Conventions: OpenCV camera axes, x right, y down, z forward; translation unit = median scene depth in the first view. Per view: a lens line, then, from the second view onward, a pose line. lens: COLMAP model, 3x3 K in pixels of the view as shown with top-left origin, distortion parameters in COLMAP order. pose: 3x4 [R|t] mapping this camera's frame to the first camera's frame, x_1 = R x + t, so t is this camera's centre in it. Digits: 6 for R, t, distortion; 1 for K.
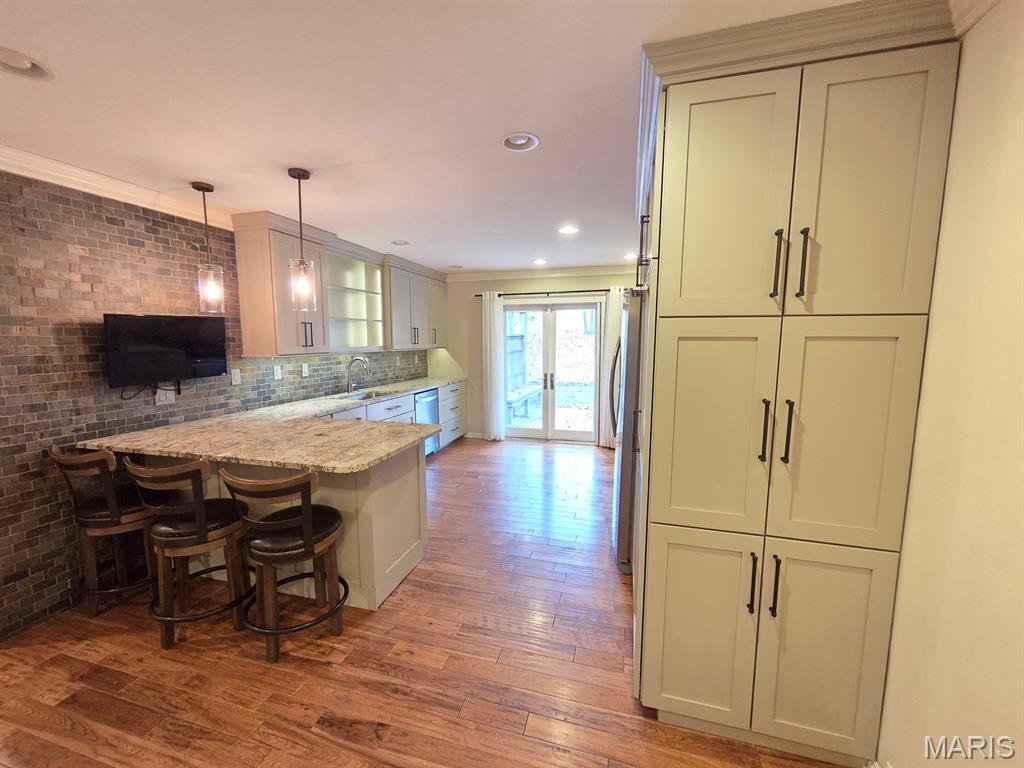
lens RADIAL K [[420.3, 0, 505.4], [0, 420.3, 384.5], [0, 0, 1]] dist [0.005475, -0.000842]
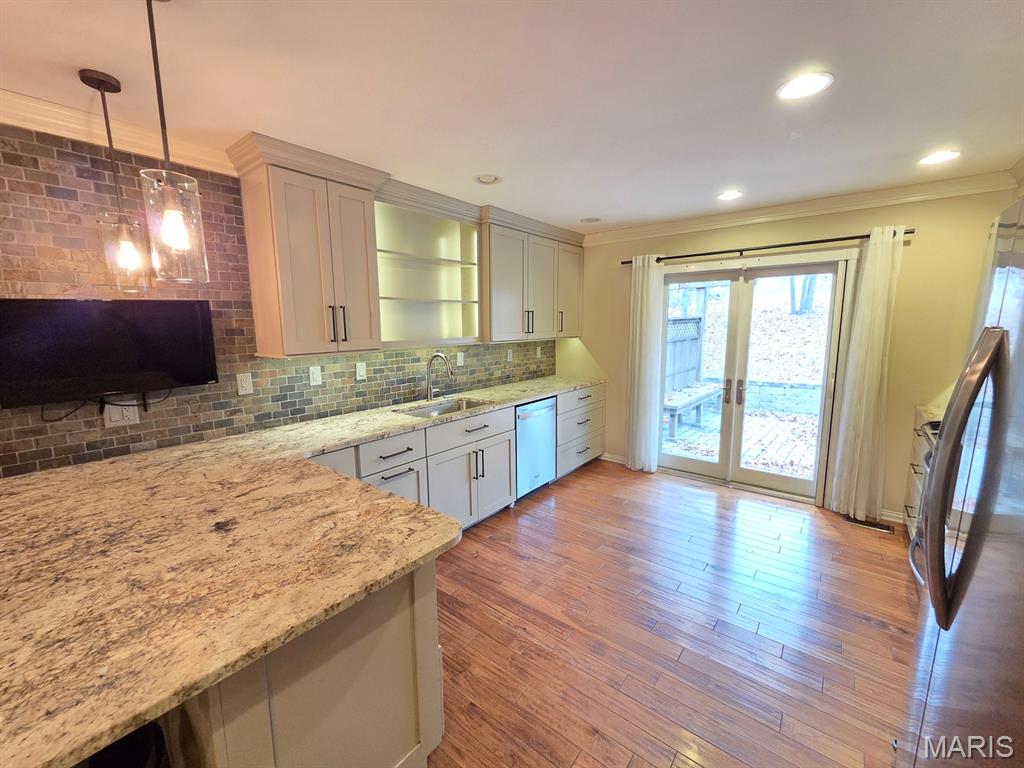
lens RADIAL K [[420.3, 0, 506.7], [0, 420.3, 383.4], [0, 0, 1]] dist [0.005475, -0.000842]
pose [[0.922831, 0.050903, -0.381828, 0.040502], [-0.035661, 0.998263, 0.046894, -0.054301], [0.383552, -0.029658, 0.923043, 0.400092]]
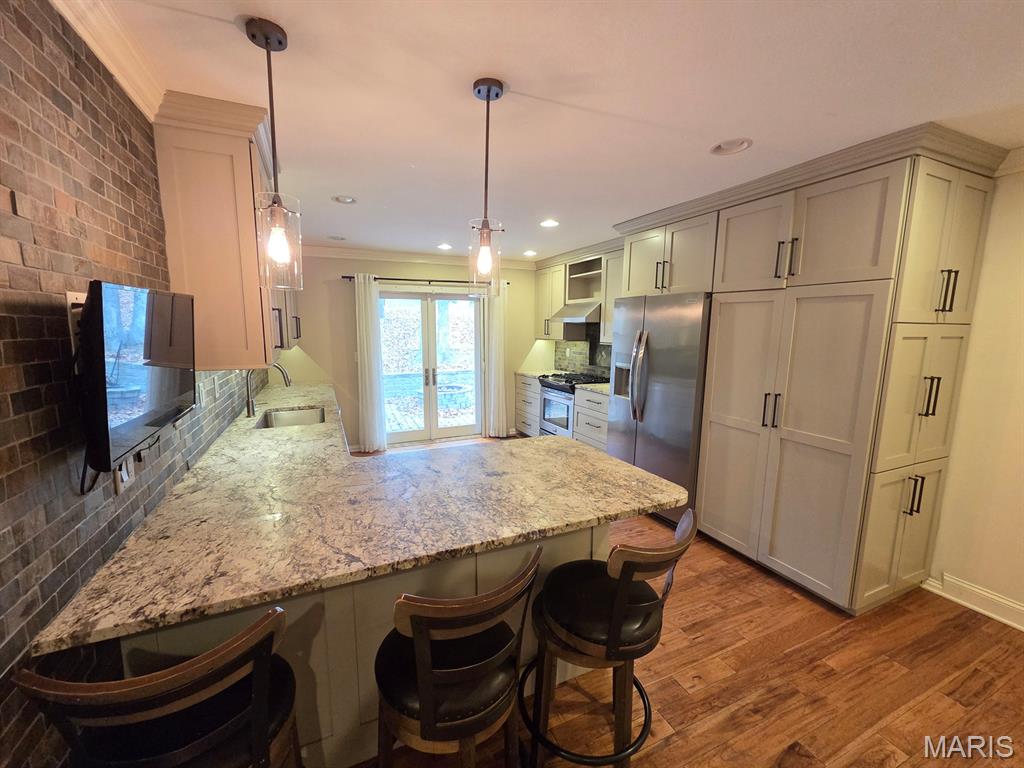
lens RADIAL K [[420.3, 0, 505.6], [0, 420.3, 384.1], [0, 0, 1]] dist [0.005475, -0.000842]
pose [[0.762291, -0.082350, 0.641974, -0.524587], [0.065495, 0.996596, 0.050069, -0.039568], [-0.643912, 0.003879, 0.765090, 0.268641]]
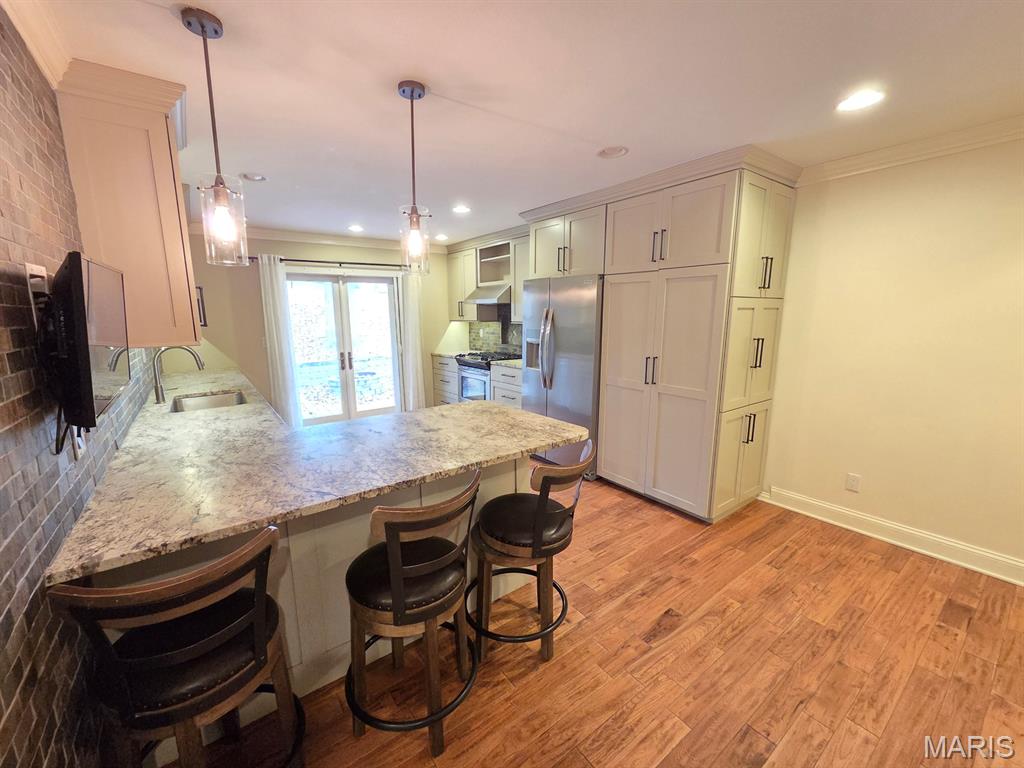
lens RADIAL K [[420.3, 0, 505.5], [0, 420.3, 384.4], [0, 0, 1]] dist [0.005475, -0.000842]
pose [[0.607475, -0.137938, 0.782270, -0.590521], [0.095920, 0.990339, 0.100140, -0.021711], [-0.788526, 0.014203, 0.614838, 0.231804]]
